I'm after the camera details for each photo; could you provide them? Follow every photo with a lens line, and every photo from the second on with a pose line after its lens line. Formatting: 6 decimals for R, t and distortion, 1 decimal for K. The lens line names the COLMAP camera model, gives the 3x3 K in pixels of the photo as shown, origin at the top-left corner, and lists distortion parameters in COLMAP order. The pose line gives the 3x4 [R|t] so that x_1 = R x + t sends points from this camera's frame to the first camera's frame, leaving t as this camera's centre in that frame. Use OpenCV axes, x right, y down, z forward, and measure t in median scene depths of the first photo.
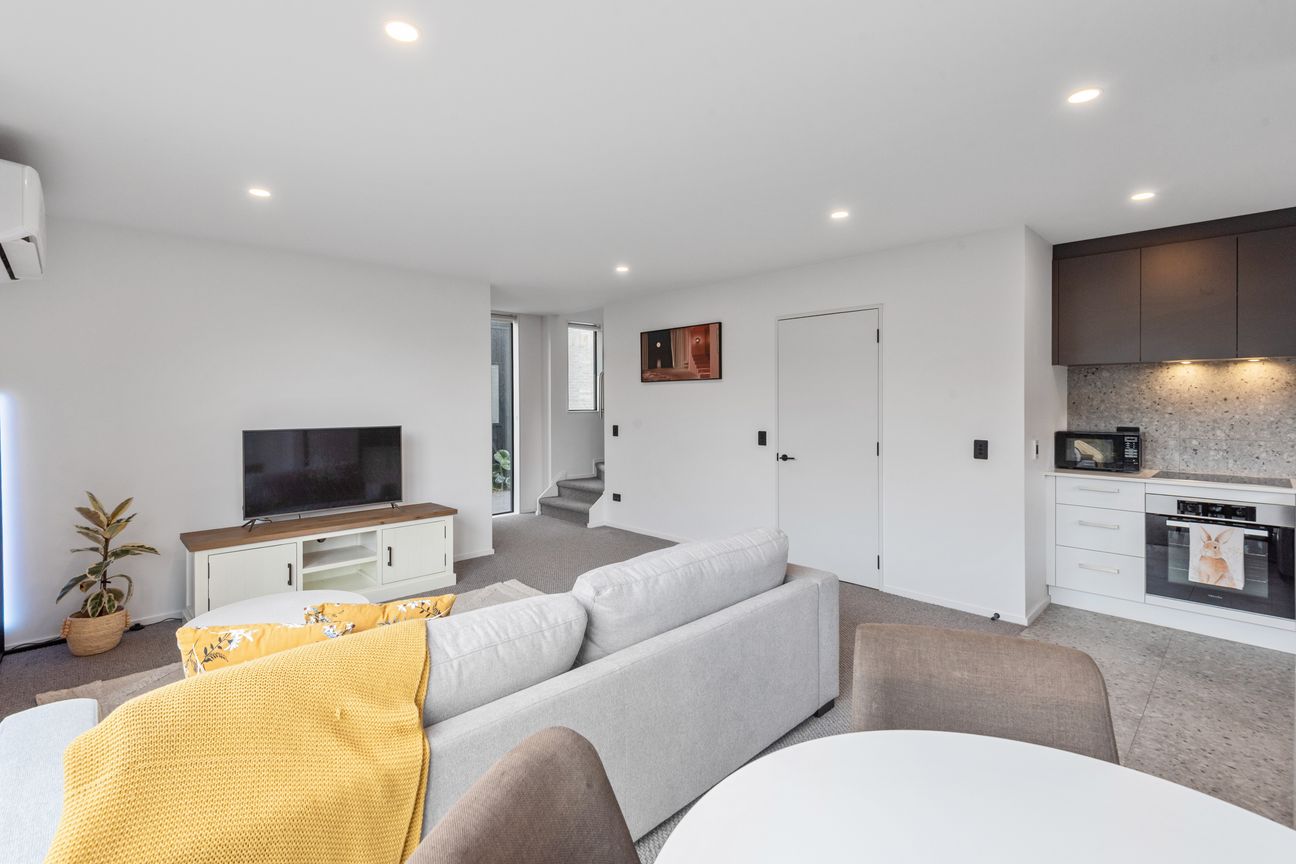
lens RADIAL K [[588.0, 0, 646.4], [0, 588.0, 405.9], [0, 0, 1]] dist [-0.002337, -0.001063]
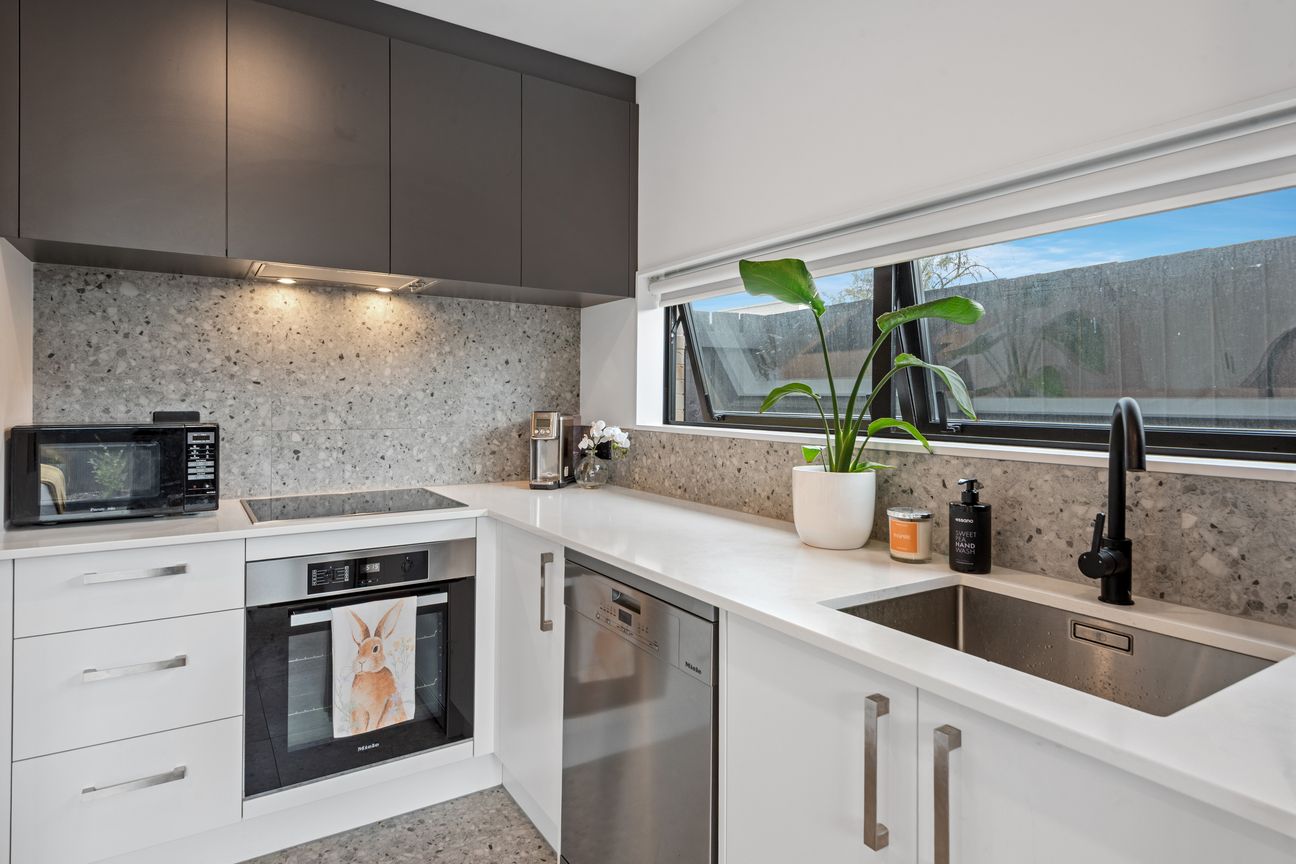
lens RADIAL K [[747.7, 0, 651.6], [0, 747.7, 393.7], [0, 0, 1]] dist [0.030640, -0.002840]
pose [[0.214387, 0.006931, 0.976724, 0.350799], [0.004865, 0.999955, -0.008163, 0.030437], [-0.976737, 0.006502, 0.214344, 0.552549]]
